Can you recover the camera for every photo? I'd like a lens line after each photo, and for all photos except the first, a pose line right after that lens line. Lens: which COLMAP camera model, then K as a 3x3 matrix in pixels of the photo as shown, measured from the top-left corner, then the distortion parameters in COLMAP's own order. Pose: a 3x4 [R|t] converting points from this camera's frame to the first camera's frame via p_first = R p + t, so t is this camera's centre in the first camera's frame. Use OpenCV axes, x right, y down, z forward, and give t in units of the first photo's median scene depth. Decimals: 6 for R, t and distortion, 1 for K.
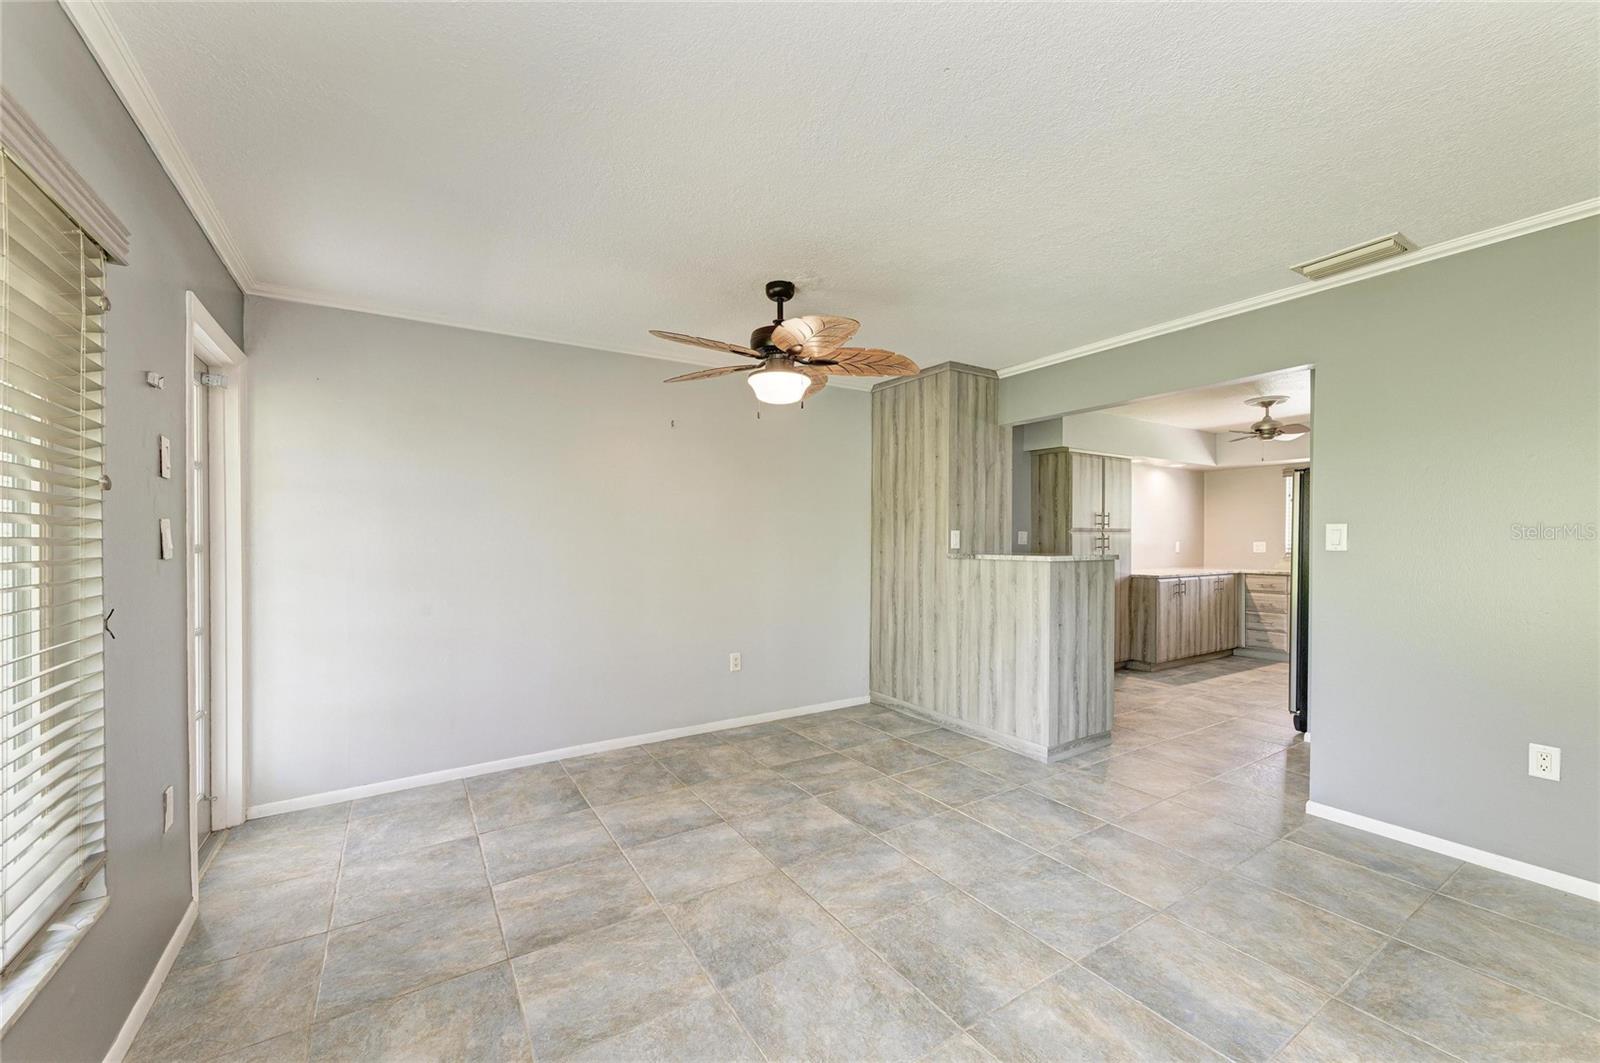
lens RADIAL K [[628.5, 0, 815.6], [0, 628.5, 543.9], [0, 0, 1]] dist [0.015046, -0.000207]
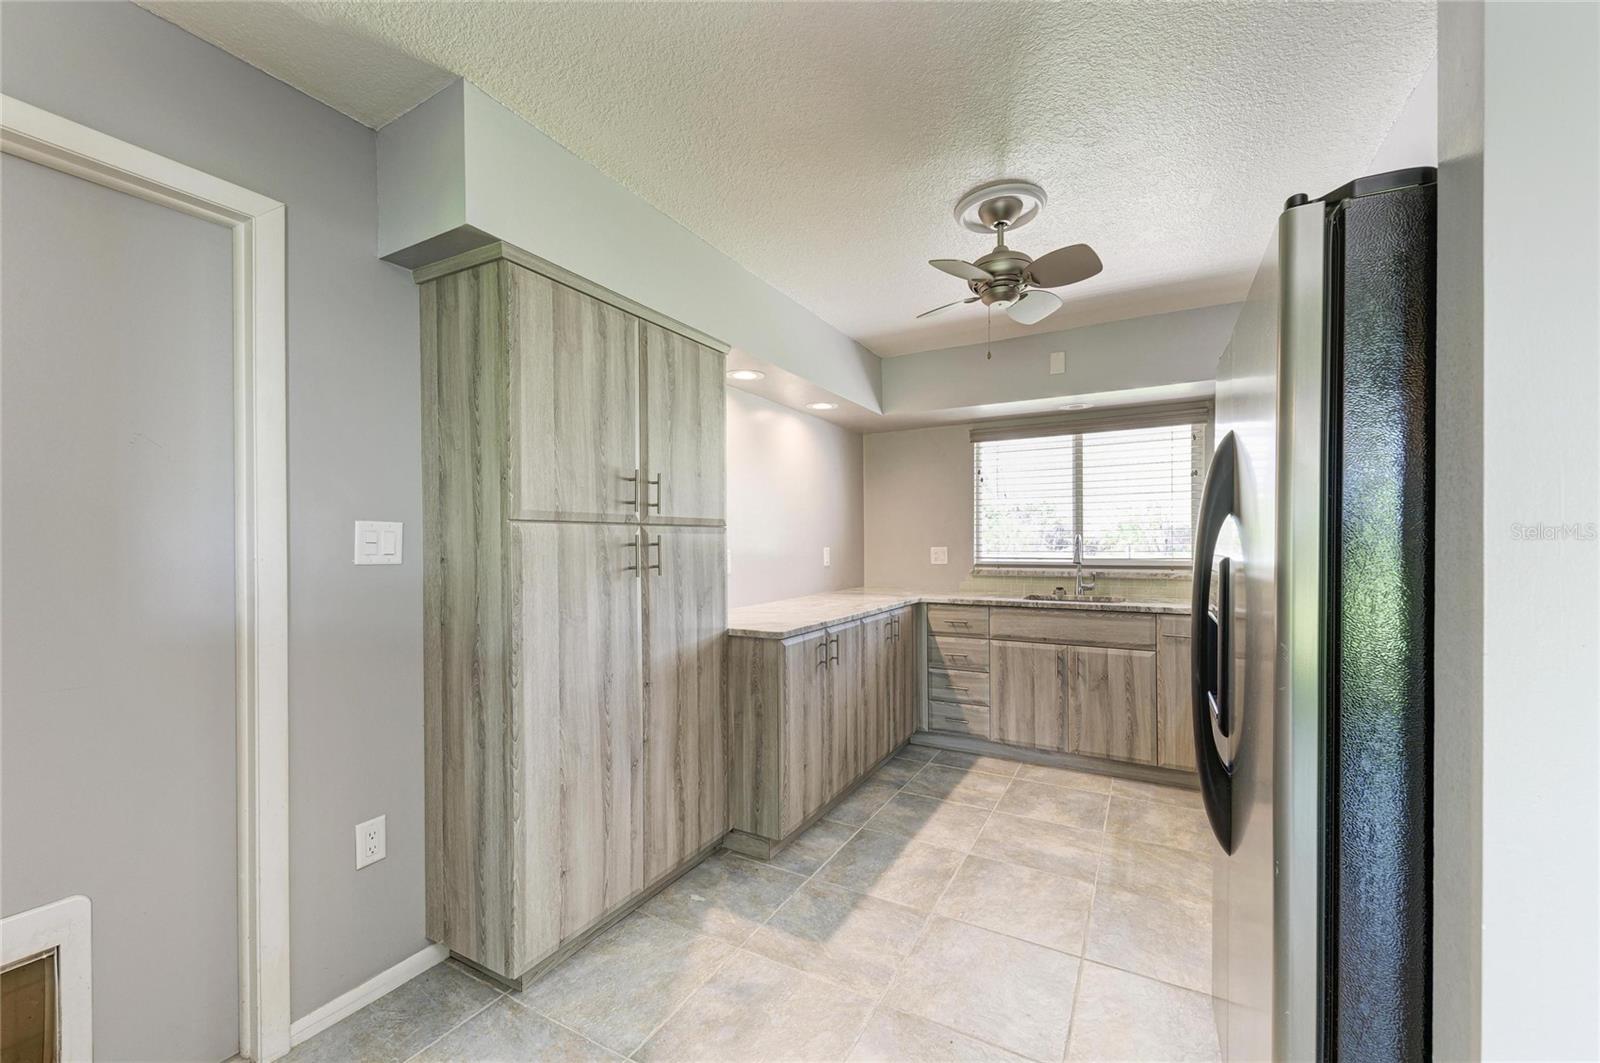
lens RADIAL K [[622.8, 0, 804.0], [0, 622.8, 542.3], [0, 0, 1]] dist [0.015453, -0.005096]
pose [[0.888726, -0.004973, 0.458412, 0.584658], [0.008642, 0.999945, -0.005906, -0.010308], [-0.458358, 0.009210, 0.888720, 0.998819]]
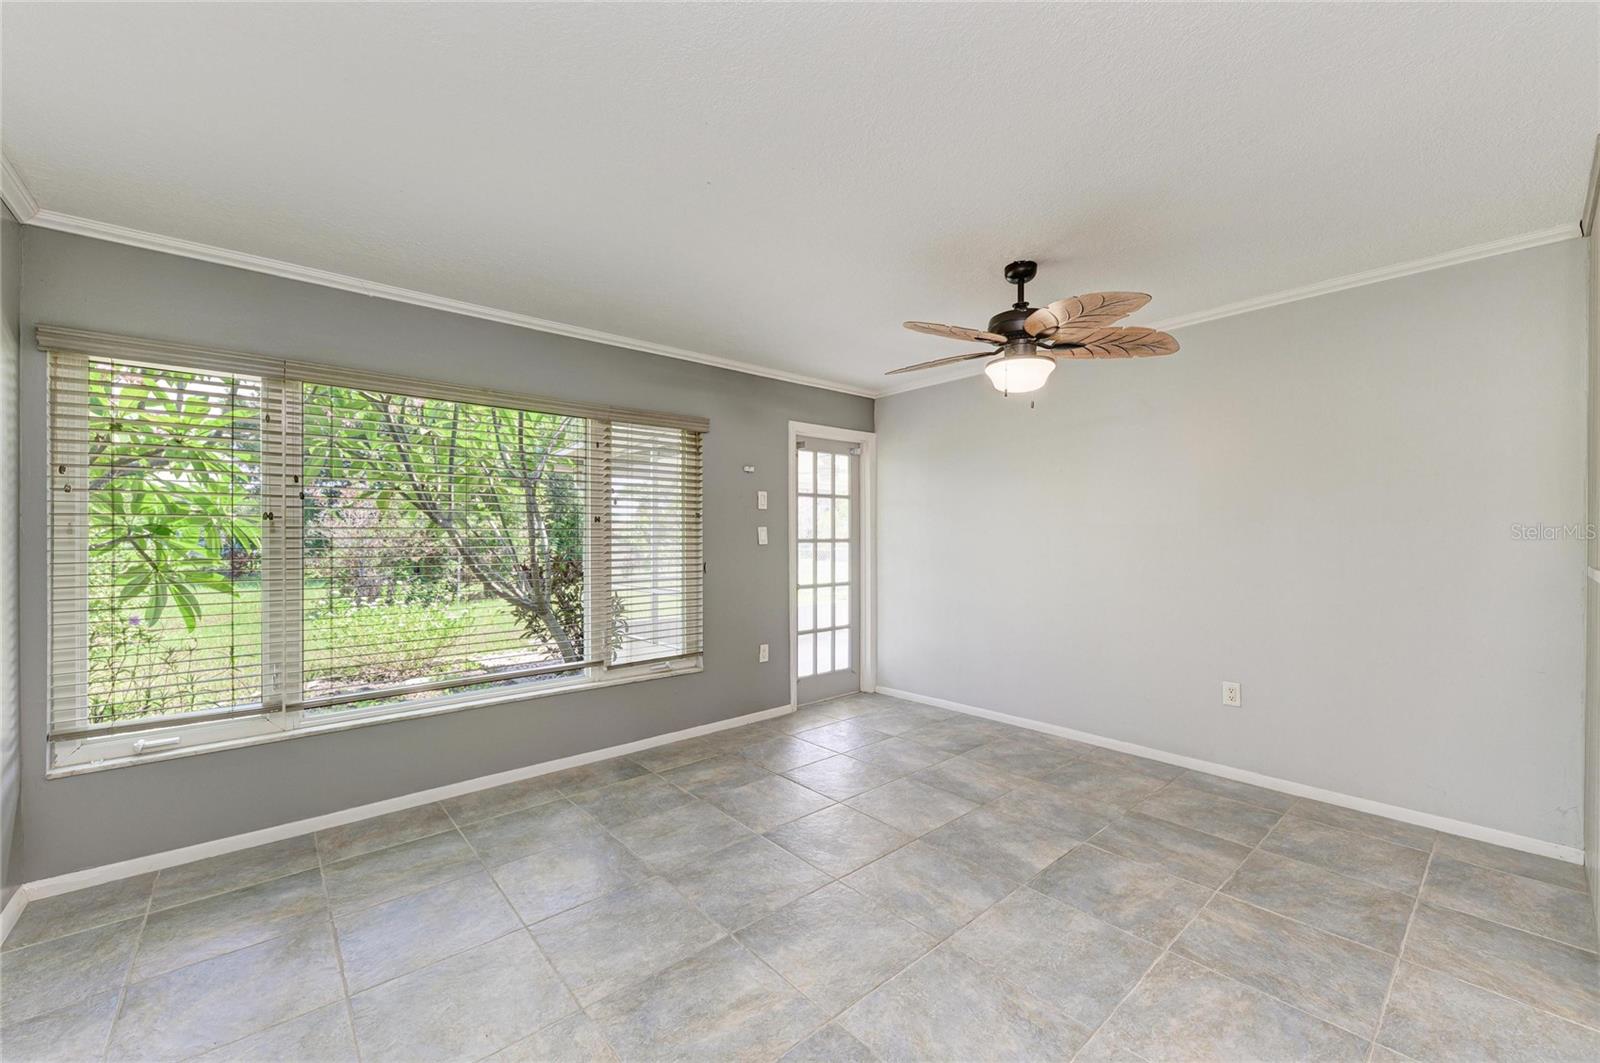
lens RADIAL K [[633.9, 0, 803.3], [0, 633.9, 544.1], [0, 0, 1]] dist [0.017300, -0.005609]
pose [[0.129640, 0.012765, -0.991479, 0.653756], [-0.001858, 0.999919, 0.012631, -0.005117], [0.991559, 0.000204, 0.129653, 0.432167]]
